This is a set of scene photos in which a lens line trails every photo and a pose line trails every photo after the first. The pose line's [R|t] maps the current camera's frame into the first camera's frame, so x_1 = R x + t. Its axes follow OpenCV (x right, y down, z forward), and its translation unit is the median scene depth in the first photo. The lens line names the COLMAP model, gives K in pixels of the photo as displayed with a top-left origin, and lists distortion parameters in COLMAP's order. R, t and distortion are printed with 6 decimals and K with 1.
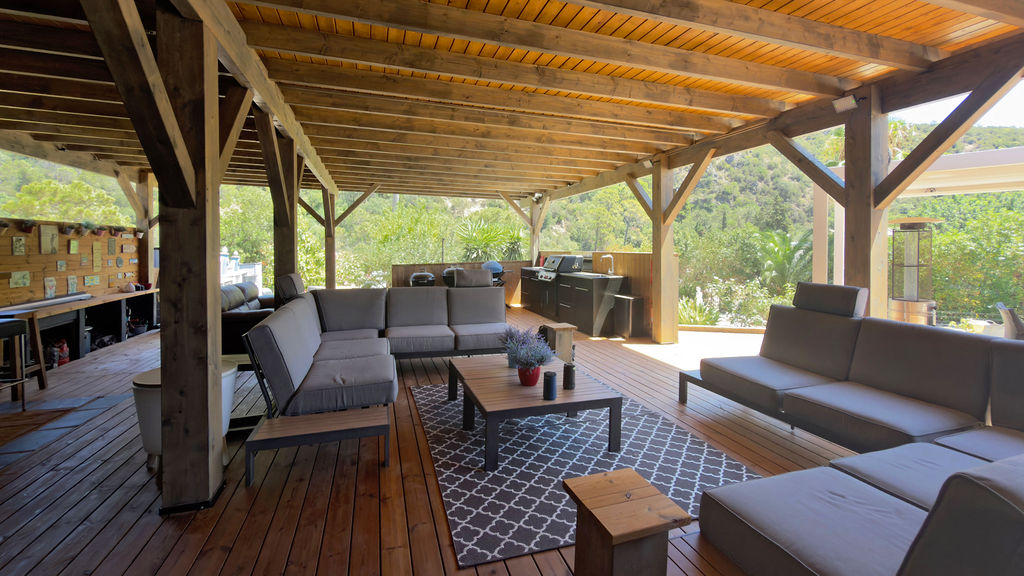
lens RADIAL K [[423.6, 0, 517.3], [0, 423.6, 252.3], [0, 0, 1]] dist [-0.004911, -0.000058]
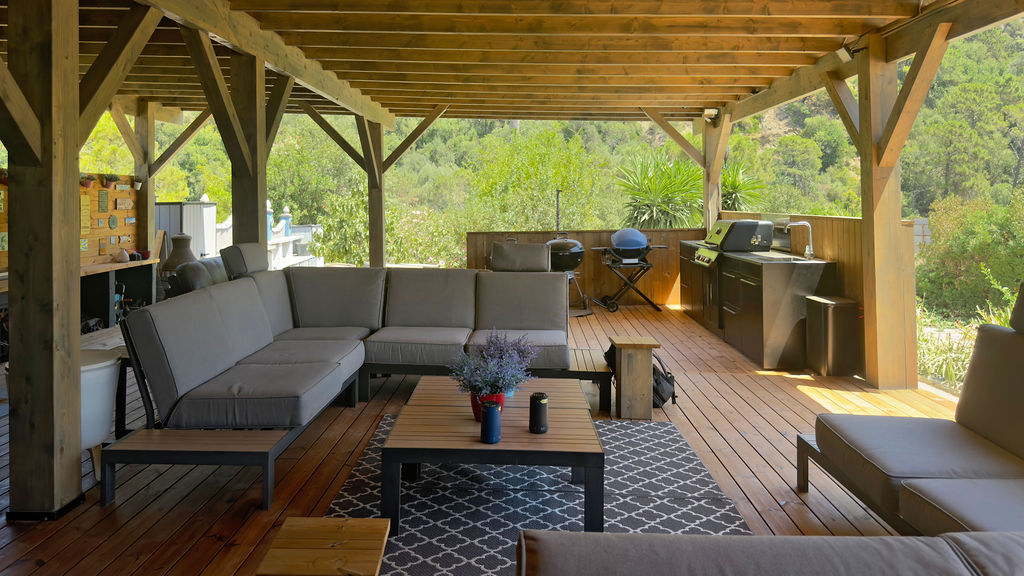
lens RADIAL K [[754.5, 0, 519.6], [0, 754.5, 196.1], [0, 0, 1]] dist [0.040490, -0.042277]
pose [[0.942411, 0.002683, -0.334447, 0.221099], [-0.008359, 0.999844, -0.015533, -0.008894], [0.334353, 0.017434, 0.942287, -0.044748]]
